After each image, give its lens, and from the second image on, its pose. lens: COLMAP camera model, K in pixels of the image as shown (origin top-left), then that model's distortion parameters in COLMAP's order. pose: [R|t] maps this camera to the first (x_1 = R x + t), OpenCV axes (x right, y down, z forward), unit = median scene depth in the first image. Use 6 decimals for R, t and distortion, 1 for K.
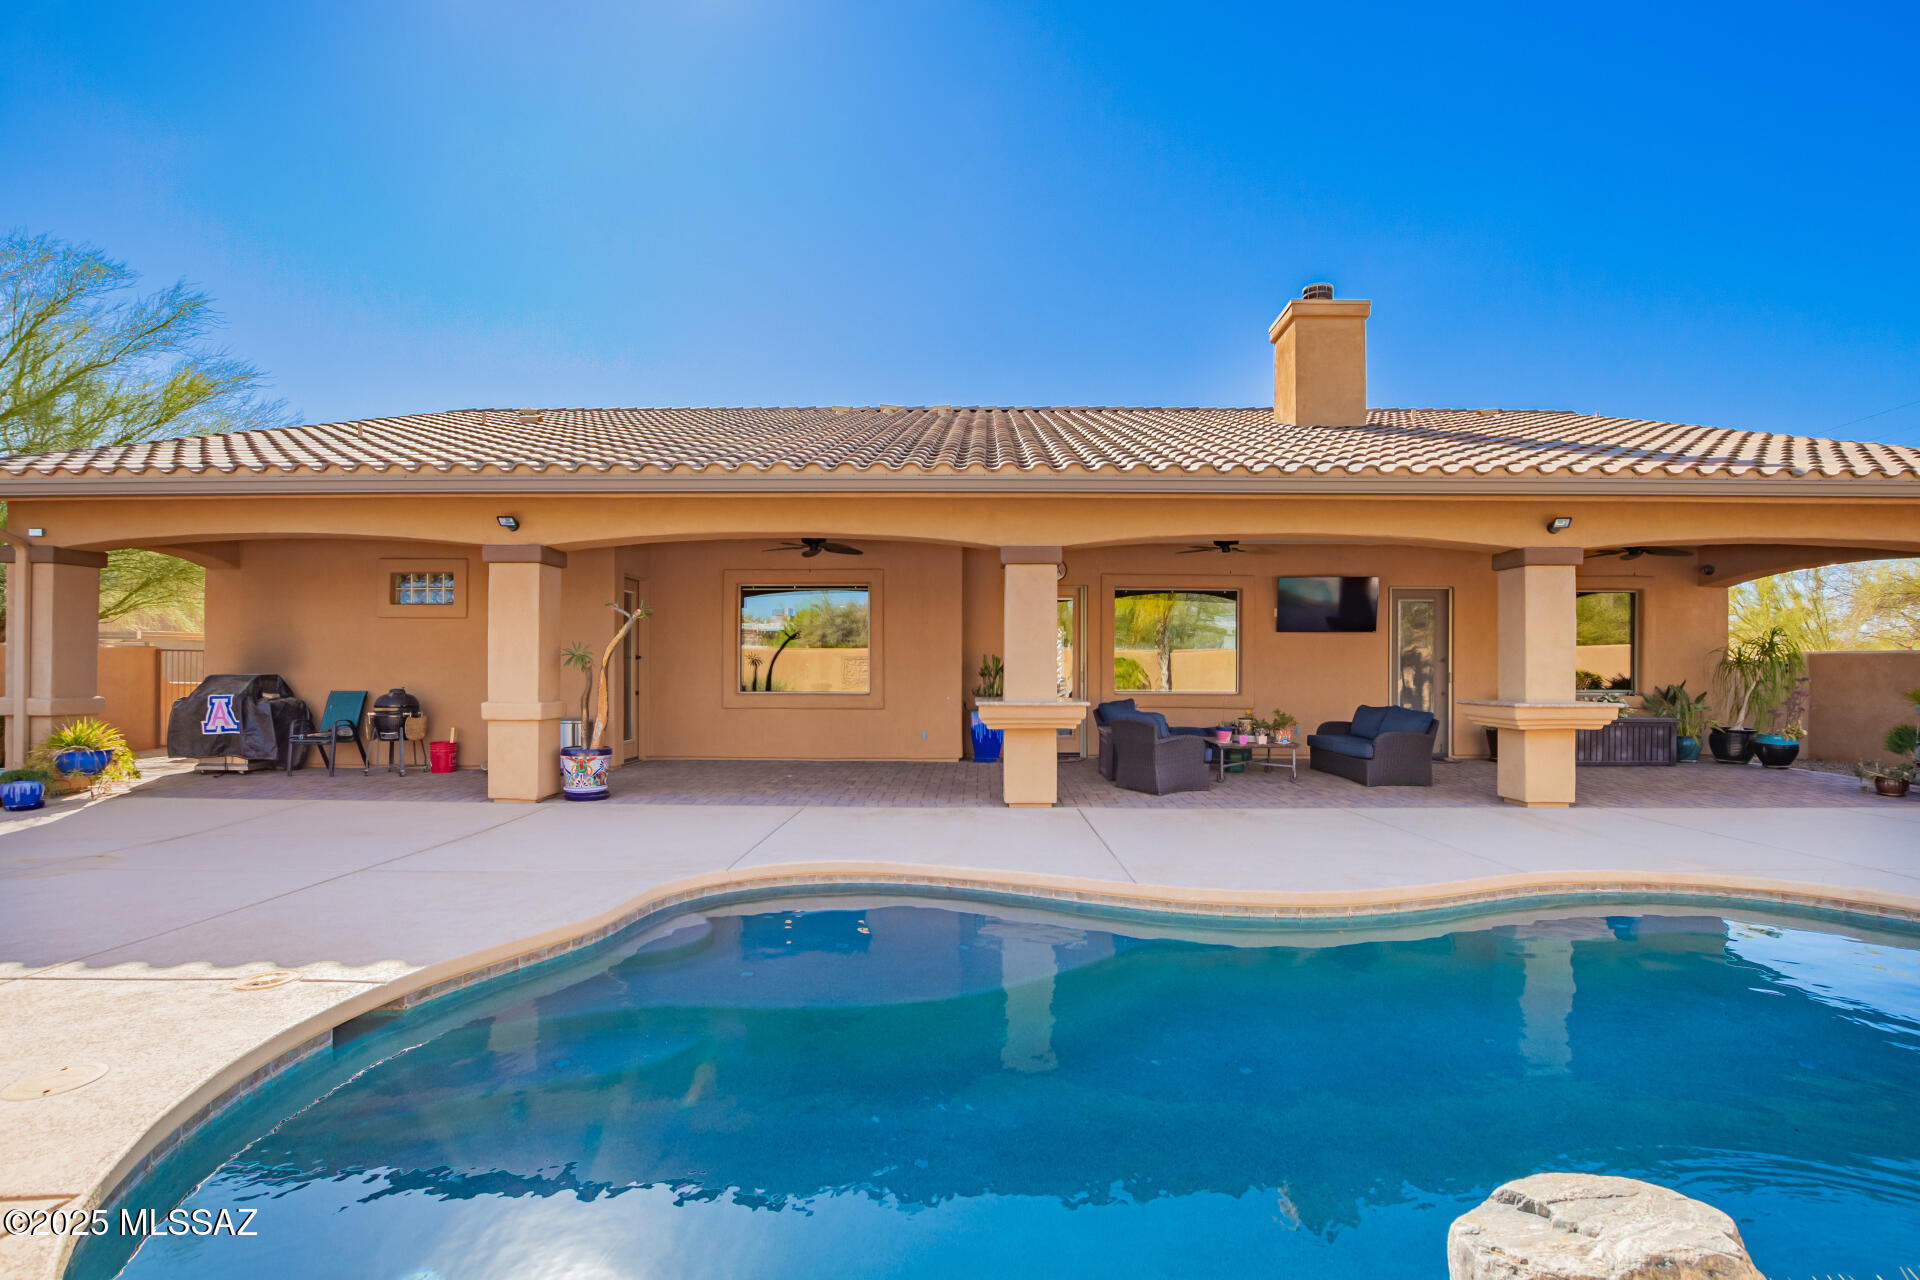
lens RADIAL K [[890.1, 0, 985.2], [0, 890.1, 644.5], [0, 0, 1]] dist [-0.025271, 0.000052]
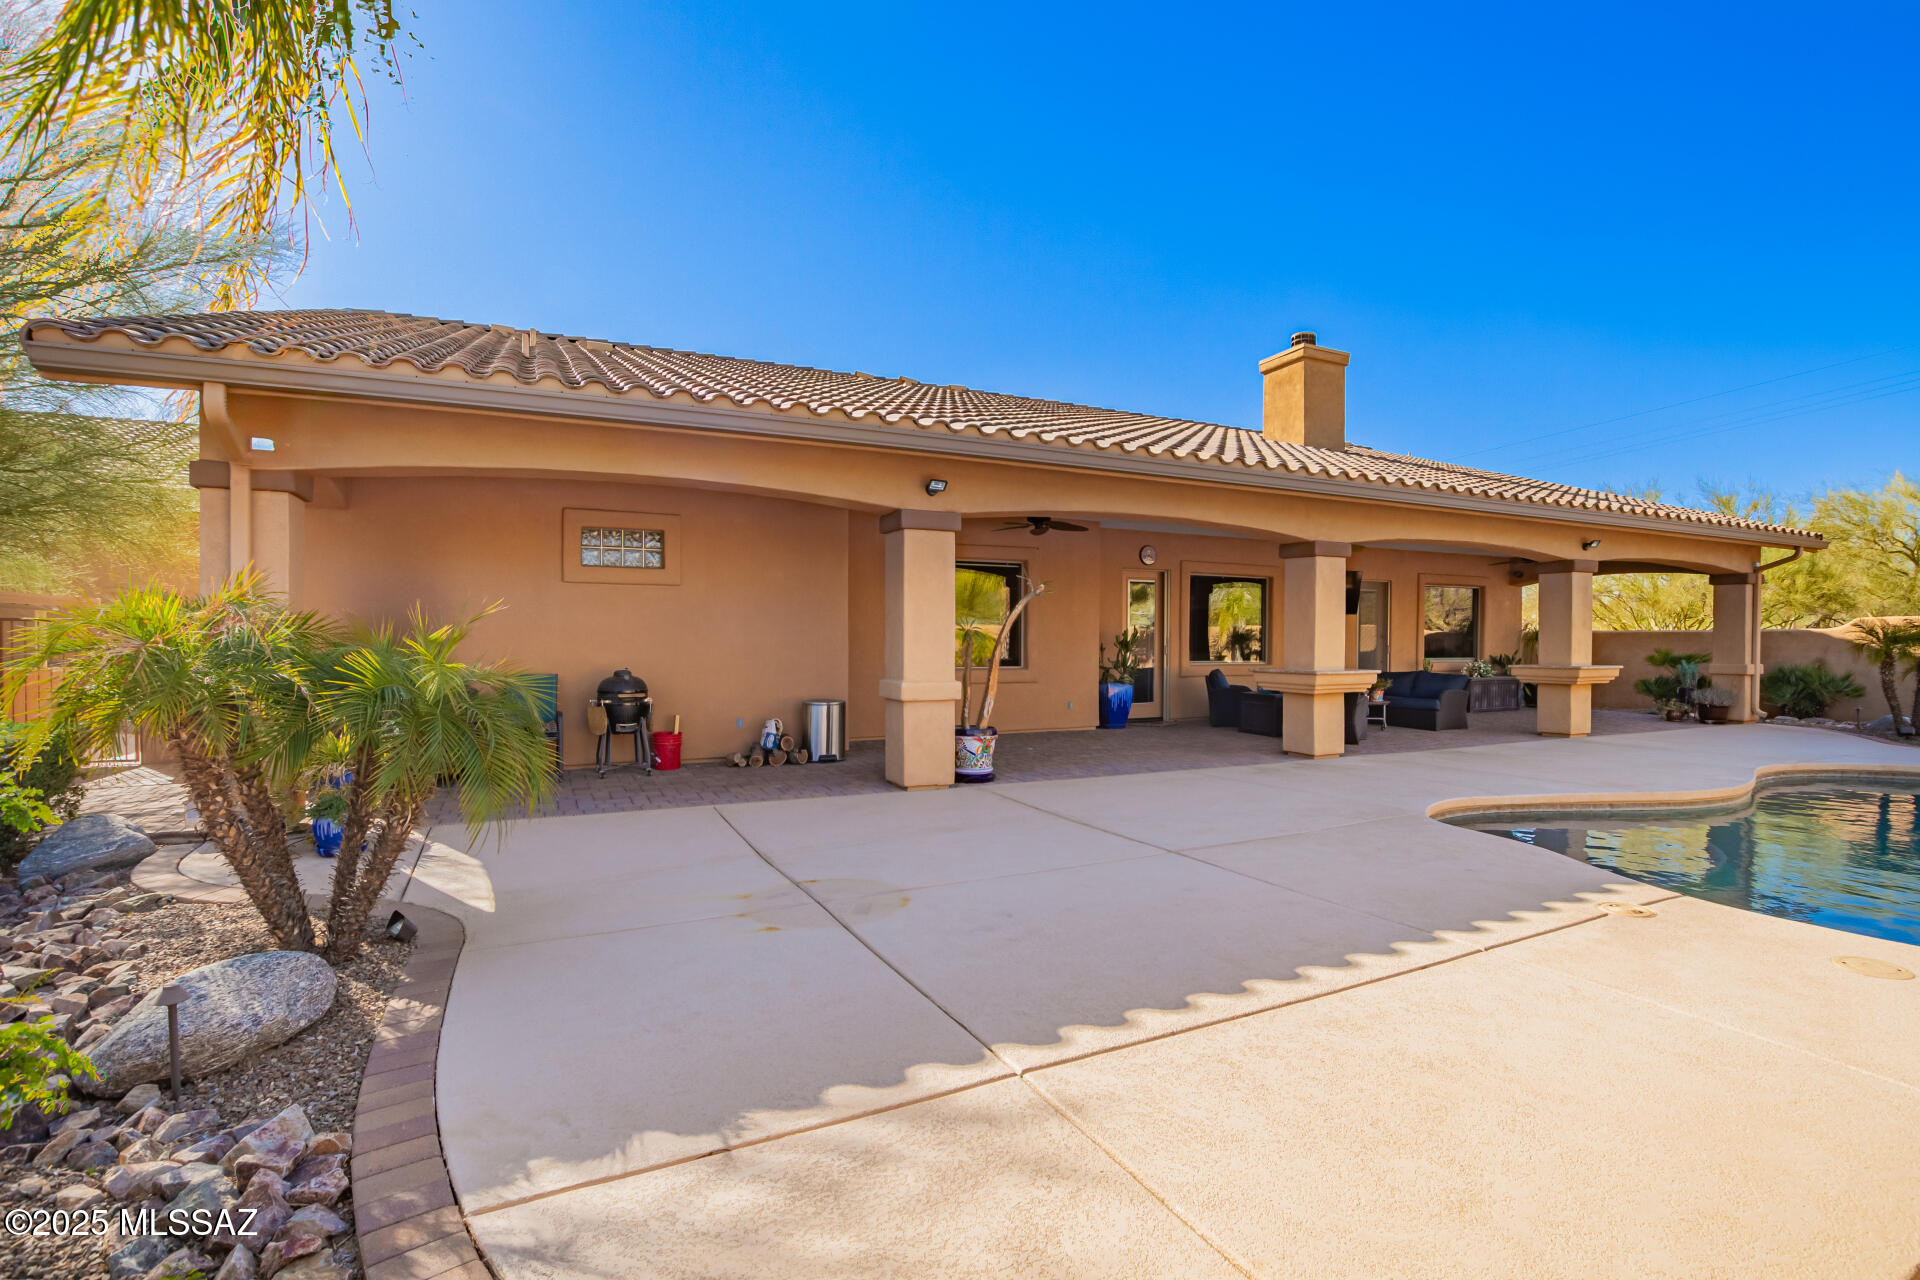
lens RADIAL K [[890.1, 0, 985.2], [0, 890.1, 644.5], [0, 0, 1]] dist [-0.025271, 0.000052]
pose [[0.894831, -0.003431, 0.446393, -0.895966], [-0.009298, 0.999610, 0.026321, 0.001335], [-0.446309, -0.027704, 0.894450, 0.134204]]
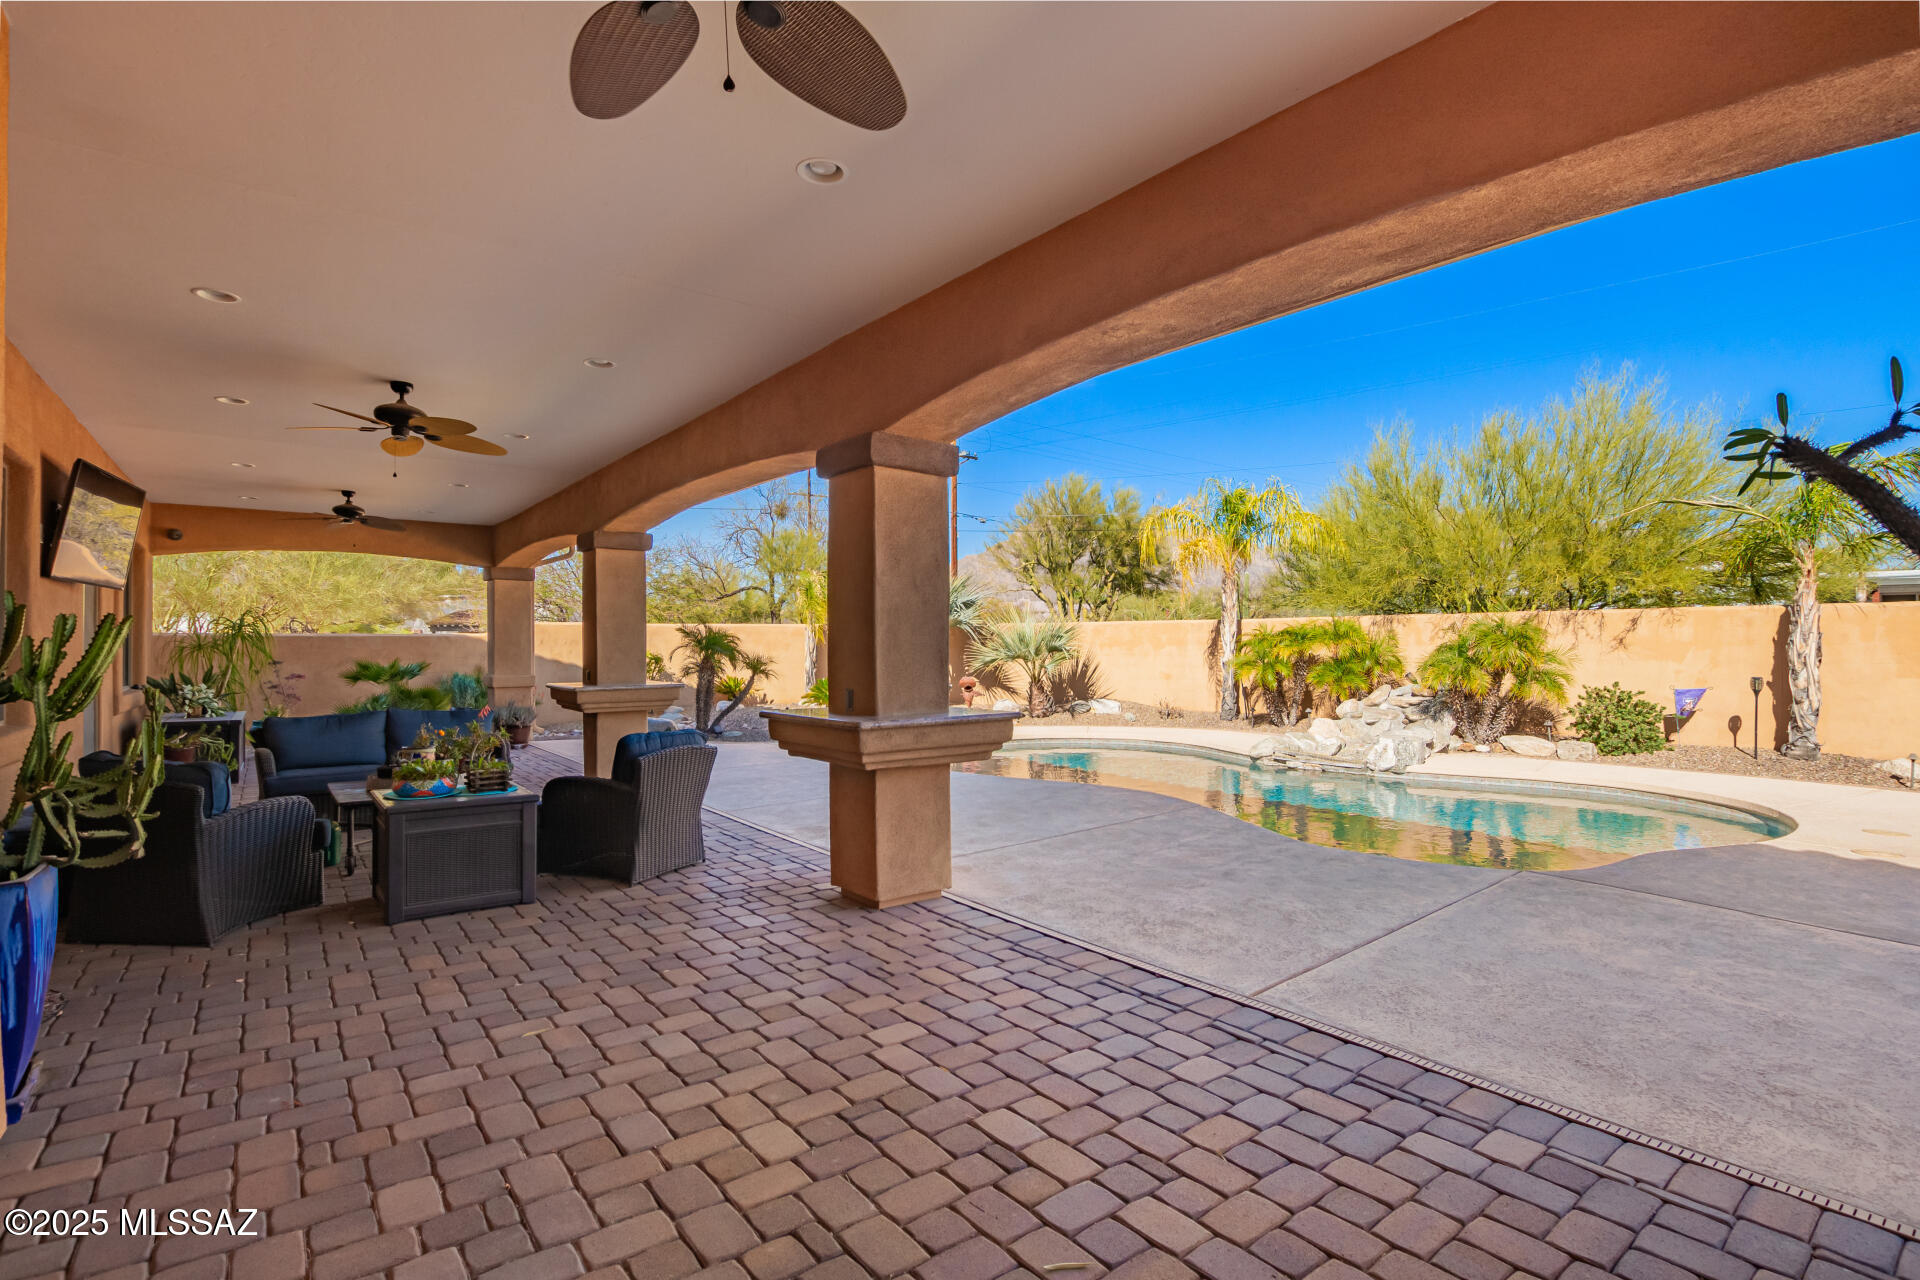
lens RADIAL K [[890.1, 0, 985.2], [0, 890.1, 644.5], [0, 0, 1]] dist [-0.025271, 0.000052]
pose [[-0.624471, -0.000175, 0.781048, -0.434589], [-0.015226, 0.999813, -0.011950, 0.025559], [-0.780899, -0.019354, -0.624357, 1.300931]]
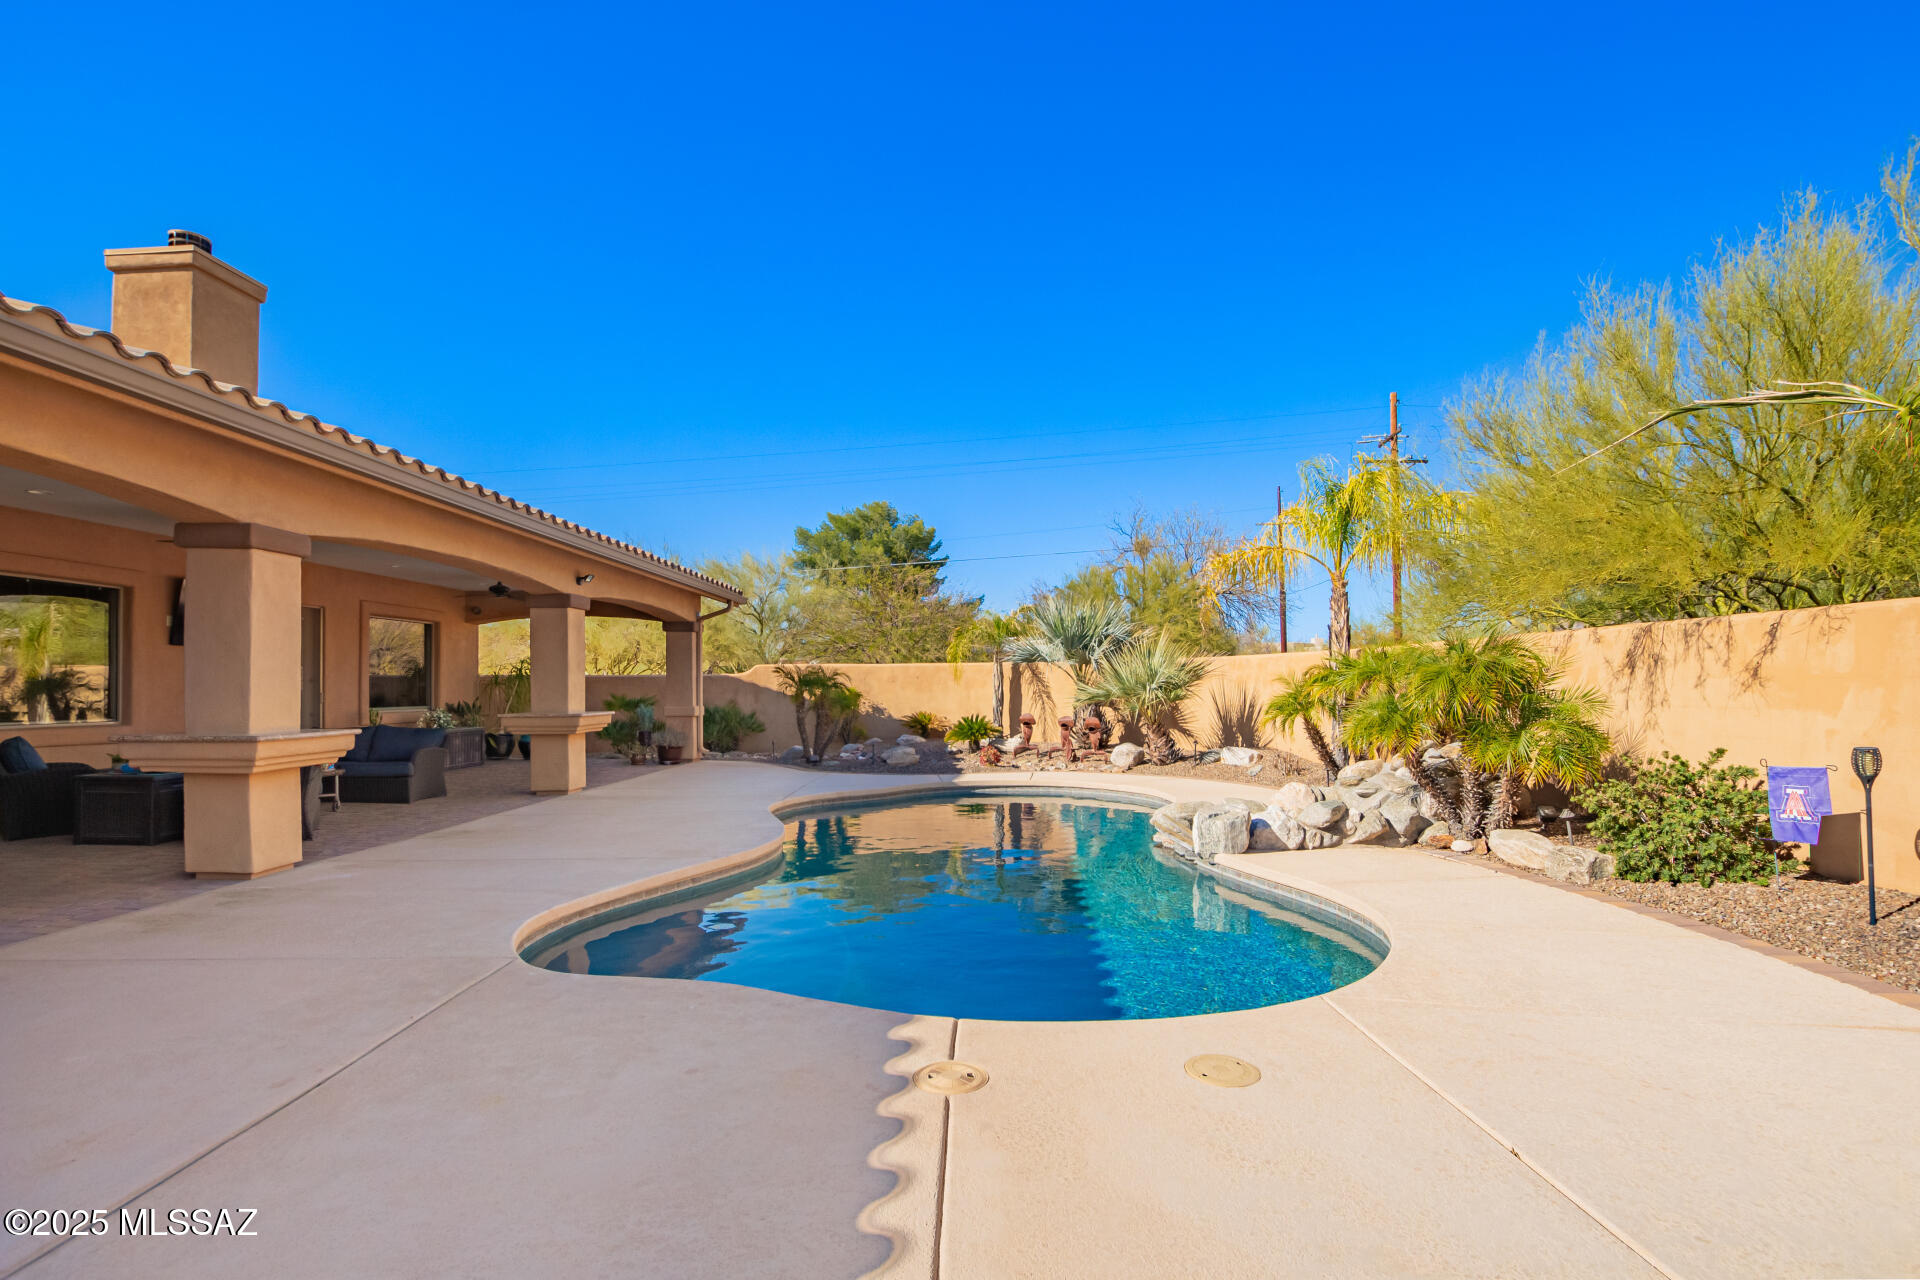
lens RADIAL K [[901.6, 0, 960.6], [0, 901.6, 678.1], [0, 0, 1]] dist [-0.024473, 0.000673]
pose [[0.010897, 0.004447, 0.999931, -0.690394], [-0.017400, 0.999840, -0.004257, 0.010148], [-0.999789, -0.017352, 0.010973, 0.412428]]
